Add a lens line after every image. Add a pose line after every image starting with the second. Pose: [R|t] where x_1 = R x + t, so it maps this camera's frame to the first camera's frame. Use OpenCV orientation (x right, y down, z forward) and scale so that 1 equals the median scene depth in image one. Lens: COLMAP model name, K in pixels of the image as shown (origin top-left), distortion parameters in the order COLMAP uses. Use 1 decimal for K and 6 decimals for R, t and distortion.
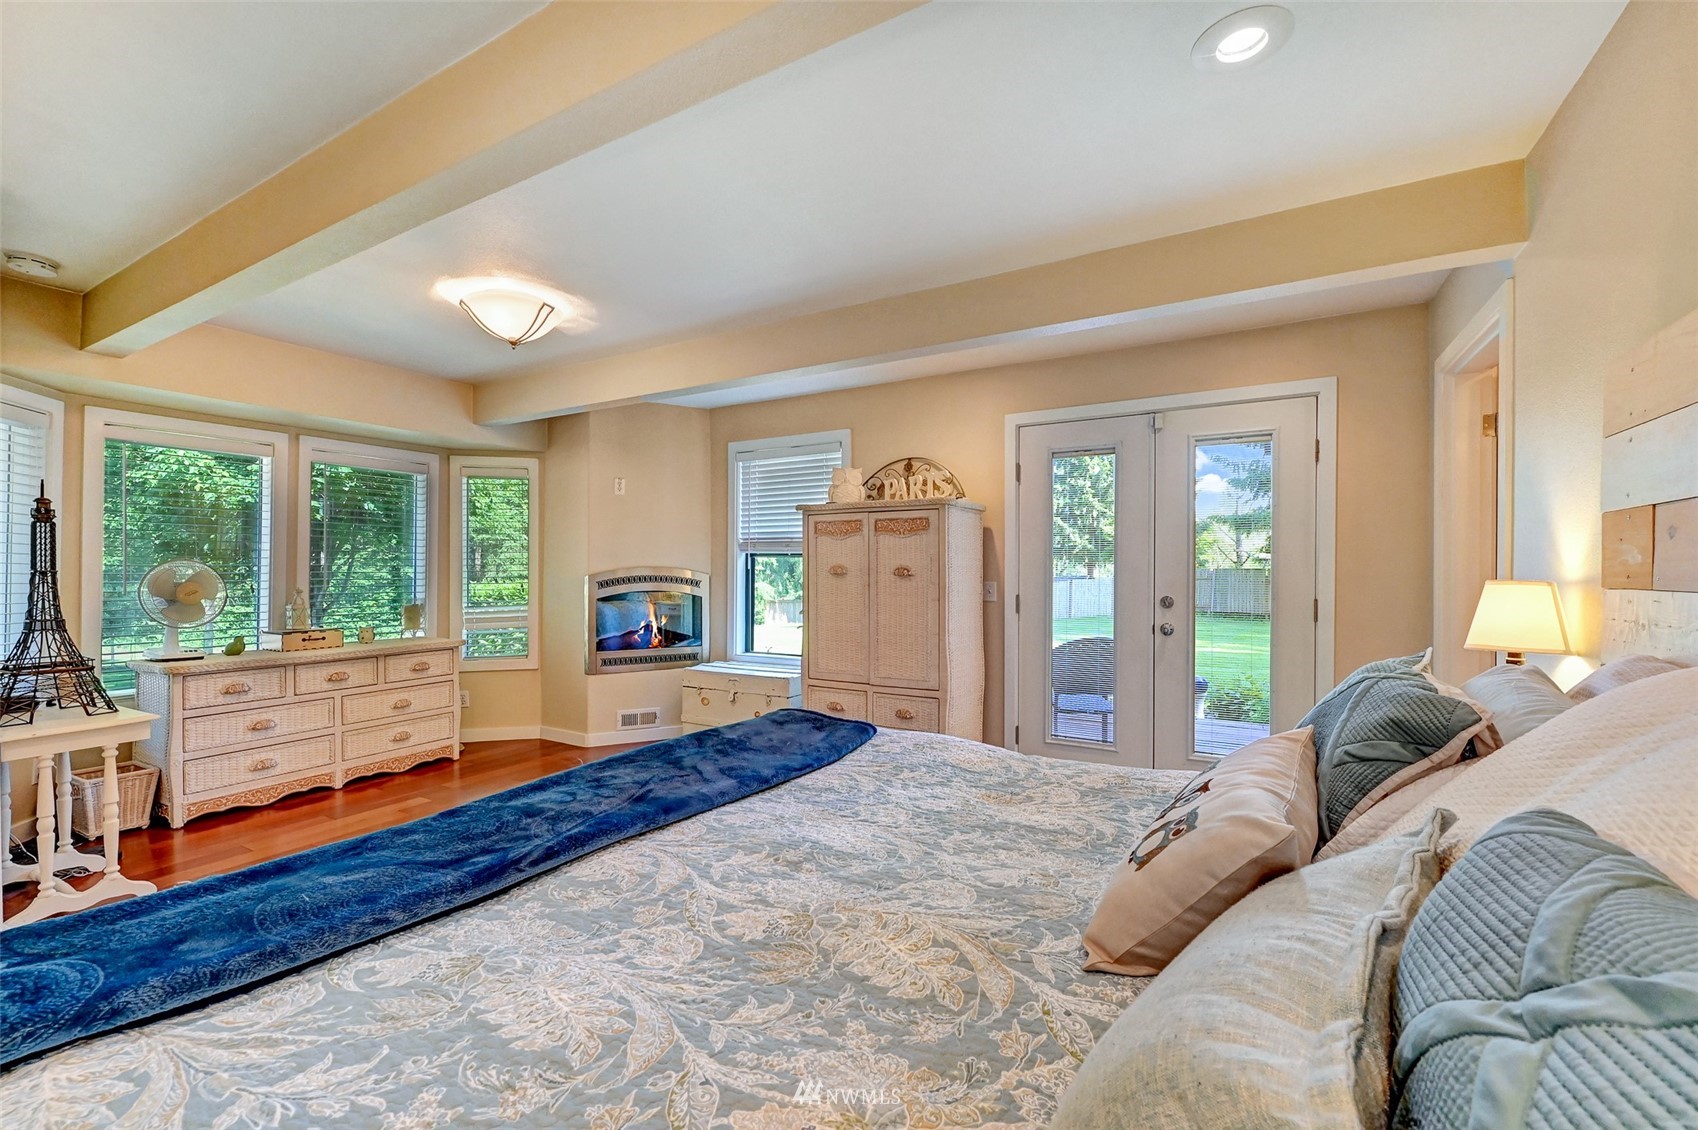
lens RADIAL K [[688.1, 0, 854.4], [0, 688.1, 555.3], [0, 0, 1]] dist [0.000895, 0.000202]
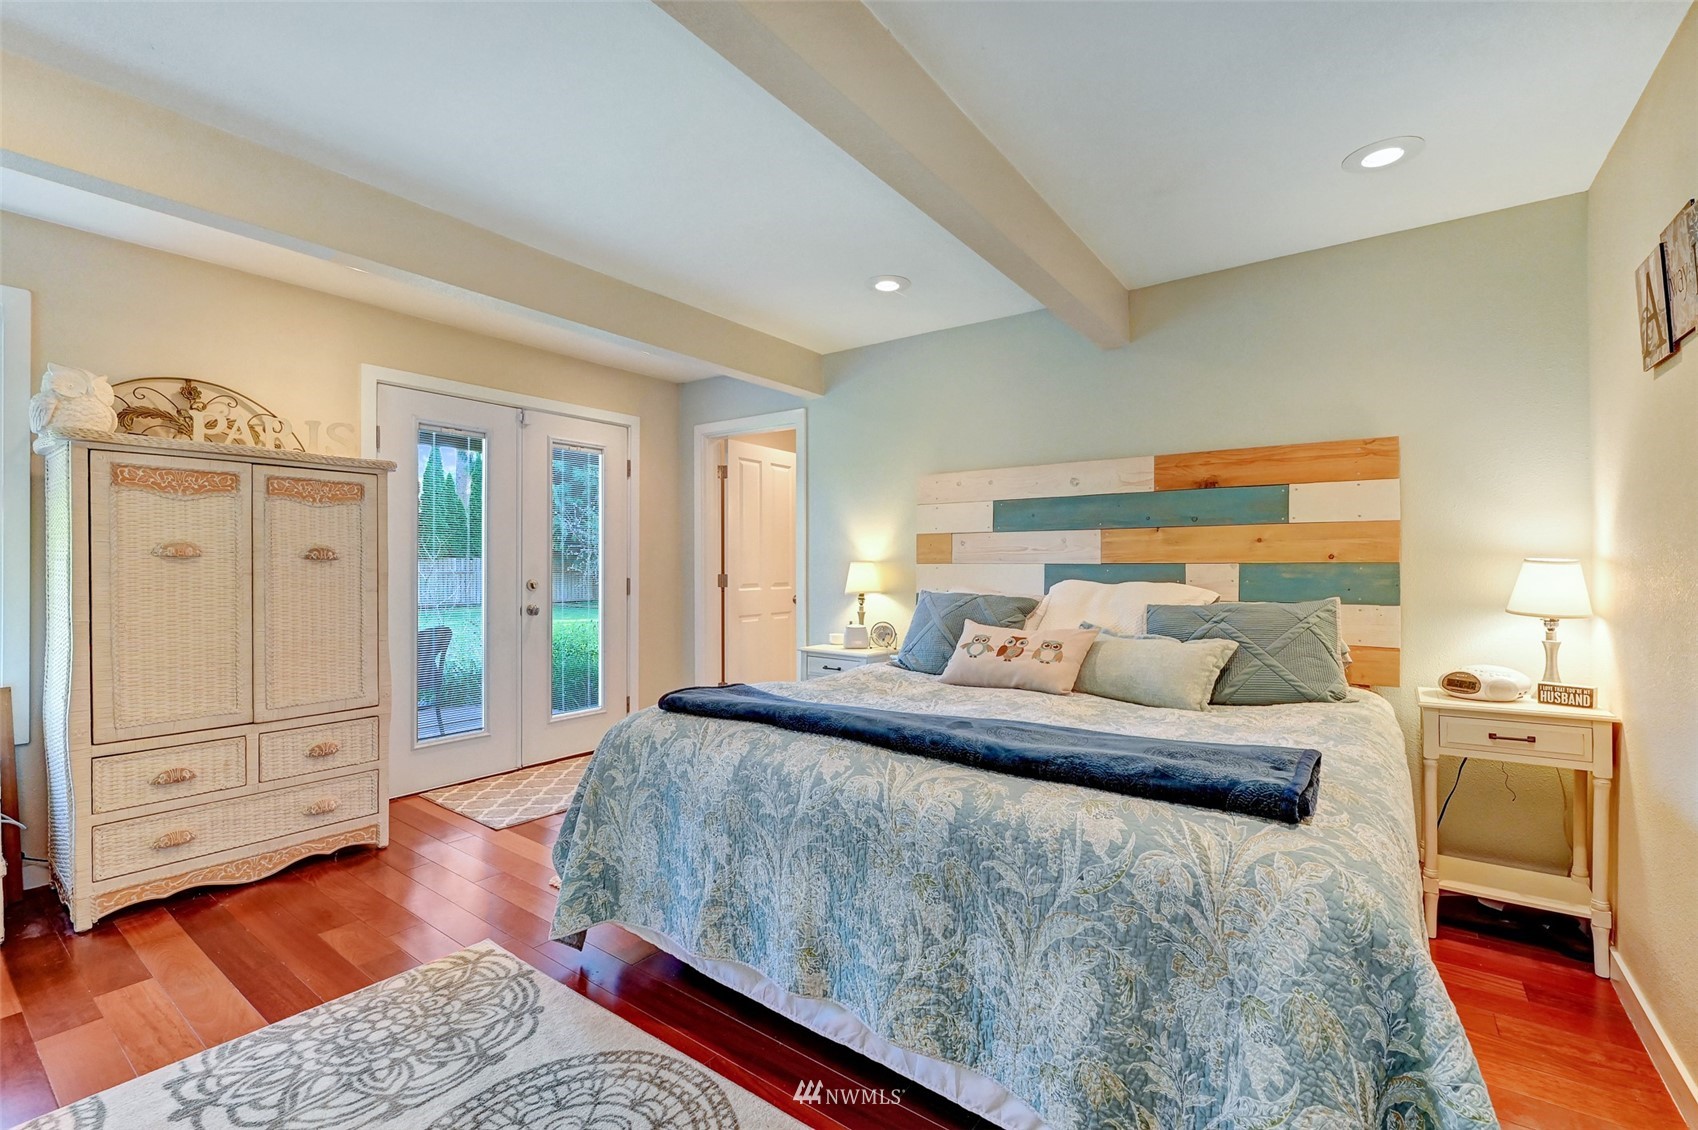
lens RADIAL K [[731.2, 0, 849.0], [0, 731.2, 565.0], [0, 0, 1]] dist [-0.000041, 0.000196]
pose [[0.116826, -0.001968, 0.993150, -0.645674], [-0.026288, 0.999642, 0.005073, 0.017102], [-0.992804, -0.026701, 0.116733, 0.360570]]
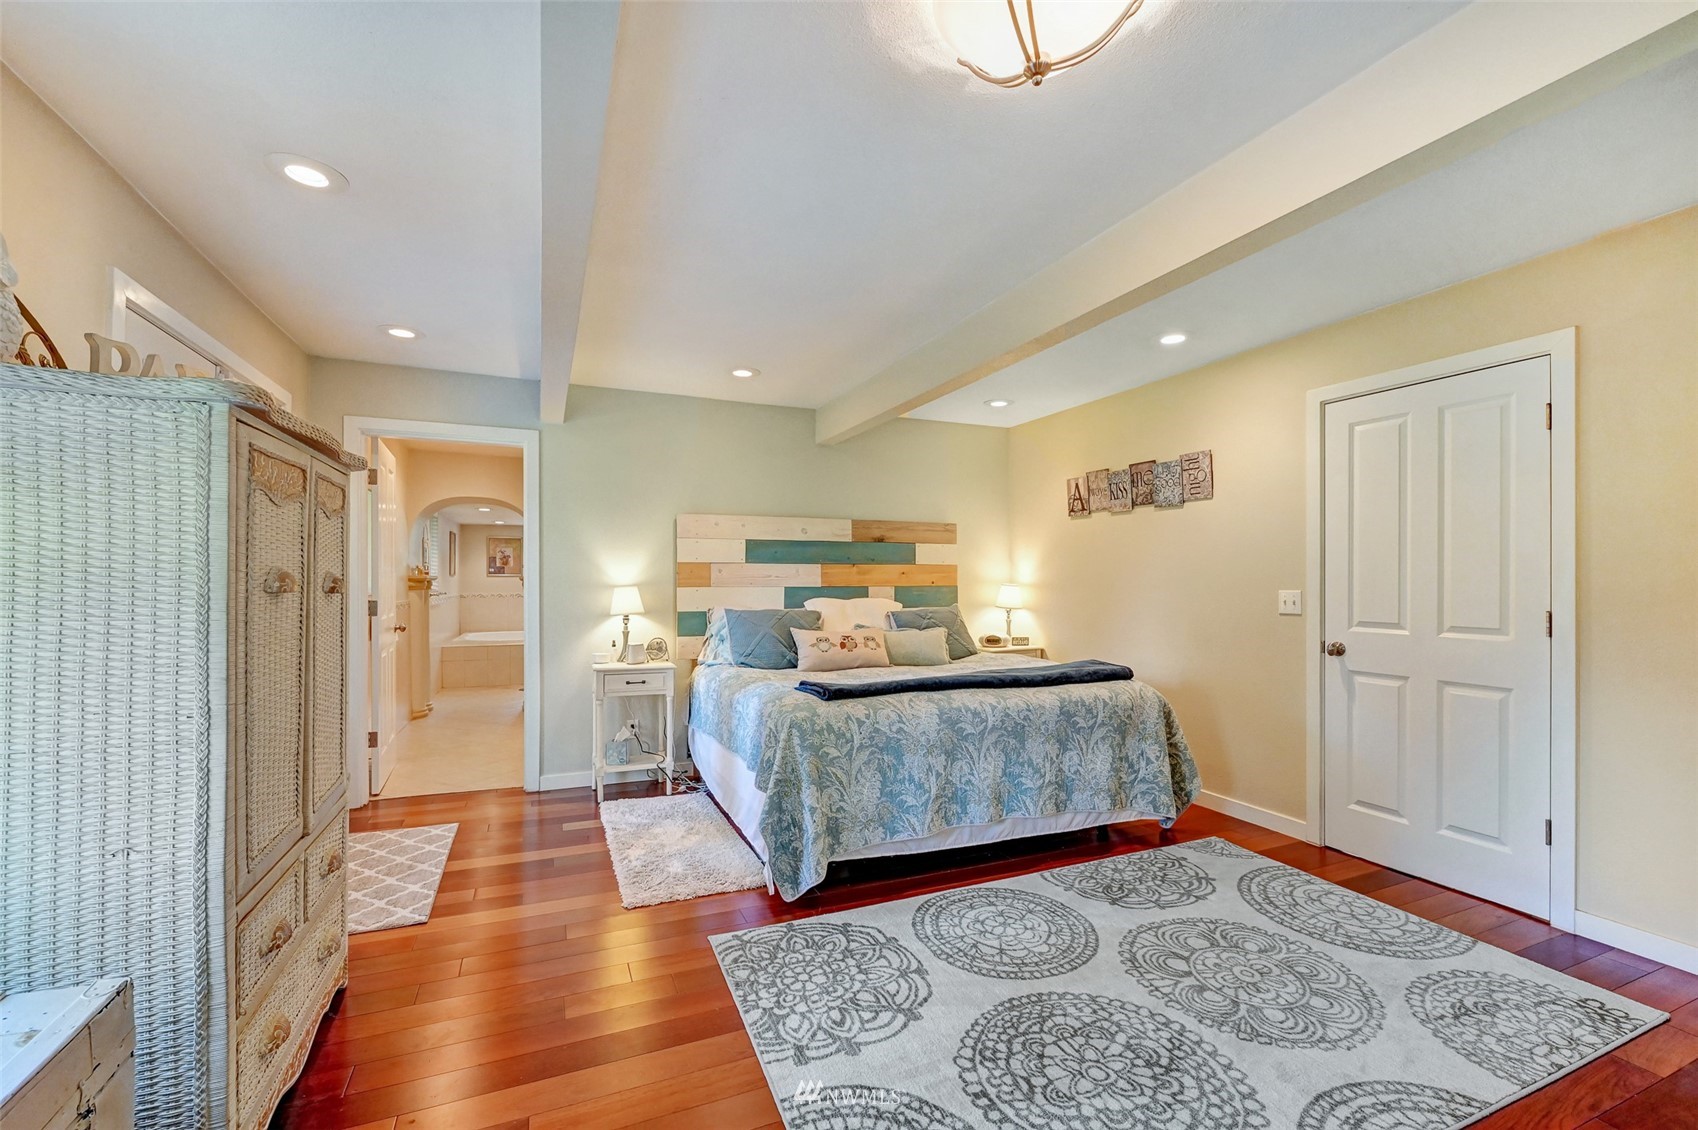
lens RADIAL K [[725.2, 0, 856.7], [0, 725.2, 574.9], [0, 0, 1]] dist [0.000563, 0.000035]
pose [[-0.798132, 0.000817, 0.602482, -0.583171], [-0.017735, 0.999534, -0.024849, 0.022404], [-0.602222, -0.030518, -0.797745, 1.212053]]
